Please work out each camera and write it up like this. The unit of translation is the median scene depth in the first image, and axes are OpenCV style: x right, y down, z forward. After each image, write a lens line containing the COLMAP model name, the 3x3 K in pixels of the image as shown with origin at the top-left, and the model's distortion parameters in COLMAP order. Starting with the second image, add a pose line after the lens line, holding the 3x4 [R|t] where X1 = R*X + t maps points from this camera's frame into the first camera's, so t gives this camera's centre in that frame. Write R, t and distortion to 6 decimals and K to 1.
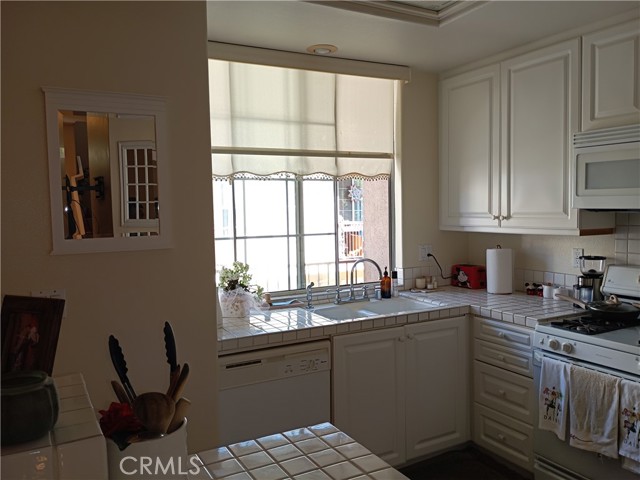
lens RADIAL K [[525.1, 0, 321.6], [0, 525.1, 236.4], [0, 0, 1]] dist [0.089575, -0.145177]
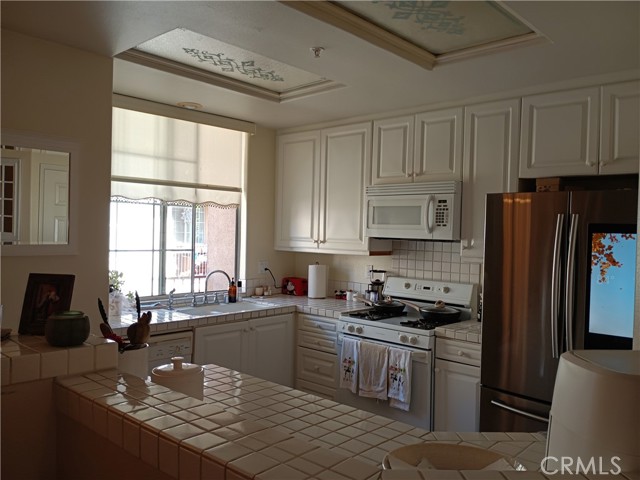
lens RADIAL K [[525.1, 0, 324.9], [0, 525.1, 242.8], [0, 0, 1]] dist [0.089575, -0.145177]
pose [[0.943716, 0.034432, 0.328961, -0.100018], [-0.022929, 0.998985, -0.038784, 0.021188], [-0.329962, 0.029058, 0.943547, -0.303567]]
